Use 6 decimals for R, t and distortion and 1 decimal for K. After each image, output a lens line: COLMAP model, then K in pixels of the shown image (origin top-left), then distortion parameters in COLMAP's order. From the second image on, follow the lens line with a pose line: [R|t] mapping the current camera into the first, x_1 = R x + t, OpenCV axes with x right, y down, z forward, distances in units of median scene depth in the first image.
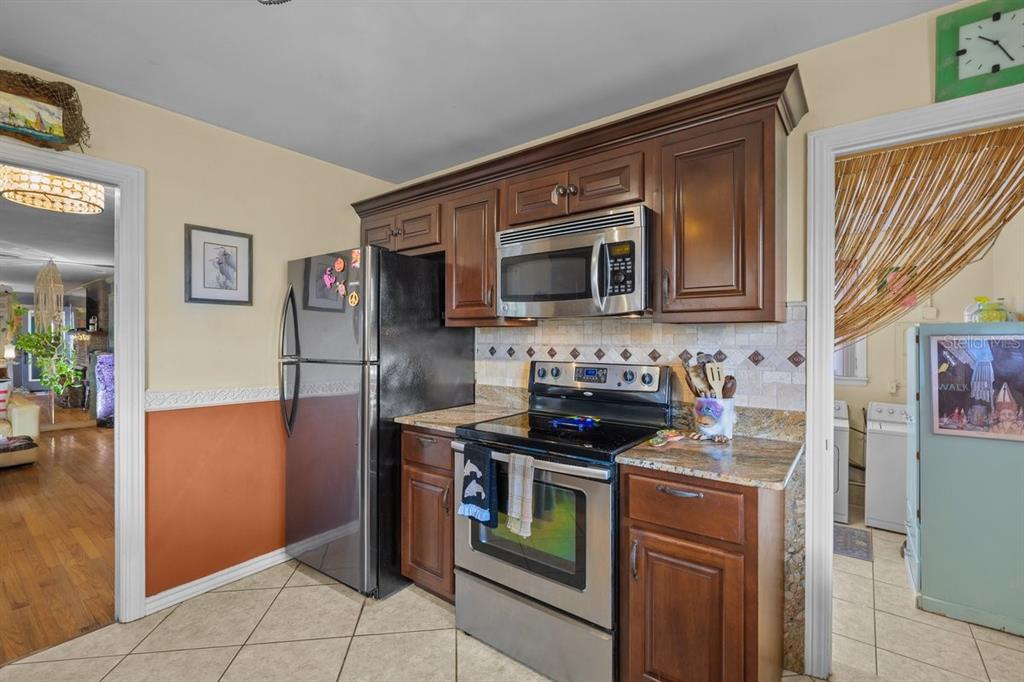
lens RADIAL K [[468.5, 0, 511.0], [0, 468.5, 334.9], [0, 0, 1]] dist [0.001281, 0.000723]
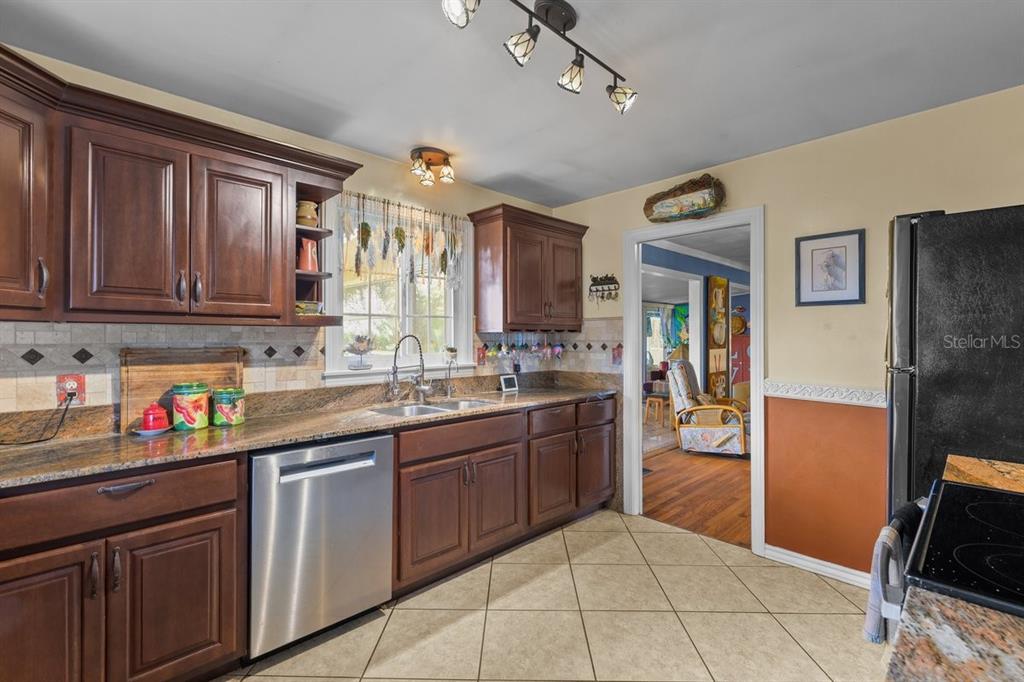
lens RADIAL K [[468.5, 0, 511.0], [0, 468.5, 334.9], [0, 0, 1]] dist [0.001281, 0.000723]
pose [[-0.164493, -0.010201, -0.986325, 0.544822], [-0.000635, 0.999947, -0.010236, 0.011947], [0.986378, -0.001058, -0.164491, 0.496278]]
